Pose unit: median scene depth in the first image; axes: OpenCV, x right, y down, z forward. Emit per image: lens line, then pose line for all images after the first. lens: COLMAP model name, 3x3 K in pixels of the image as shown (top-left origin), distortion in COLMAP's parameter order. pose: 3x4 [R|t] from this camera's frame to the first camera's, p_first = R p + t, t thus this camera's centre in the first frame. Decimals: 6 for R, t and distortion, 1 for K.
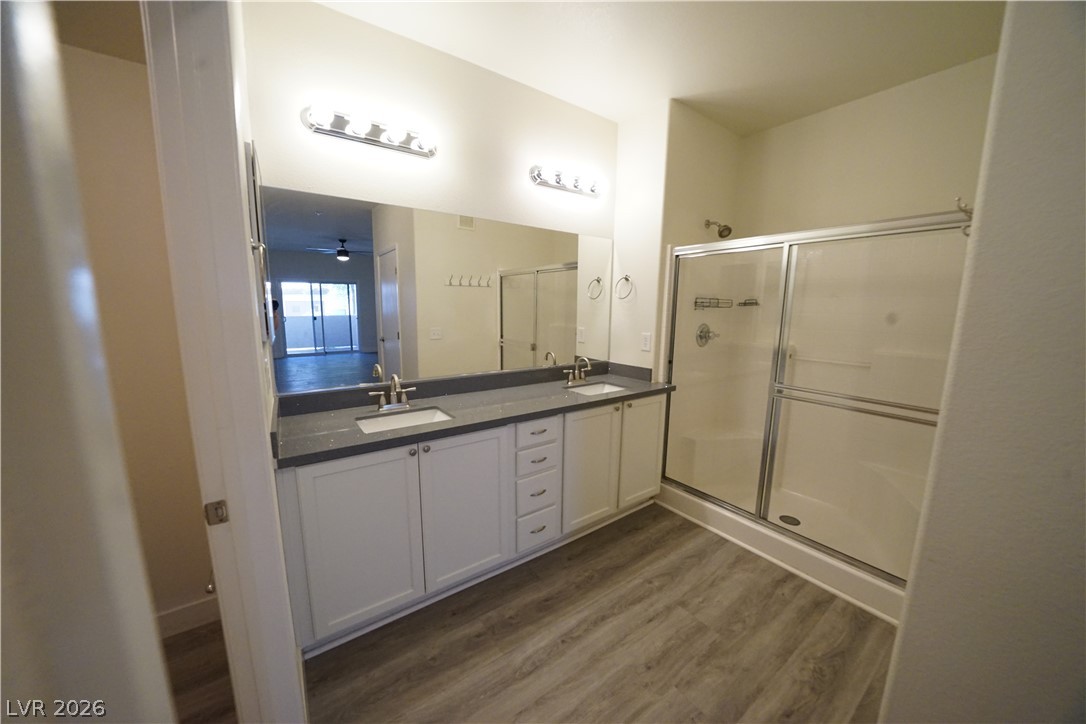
lens RADIAL K [[374.4, 0, 542.5], [0, 374.4, 365.0], [0, 0, 1]] dist [-0.024673, 0.002034]
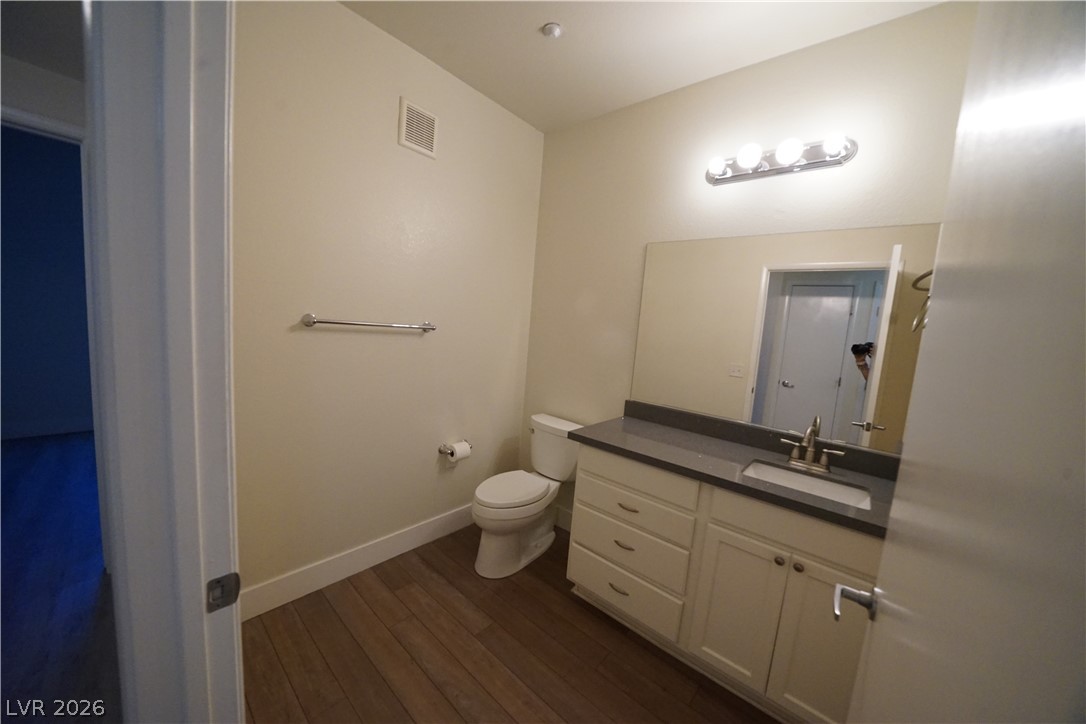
lens RADIAL K [[374.4, 0, 538.7], [0, 374.4, 372.0], [0, 0, 1]] dist [-0.024673, 0.002034]
pose [[0.237228, 0.132132, -0.962426, 0.258258], [-0.223262, 0.971604, 0.078360, -0.025278], [0.945451, 0.196284, 0.259992, 0.186946]]
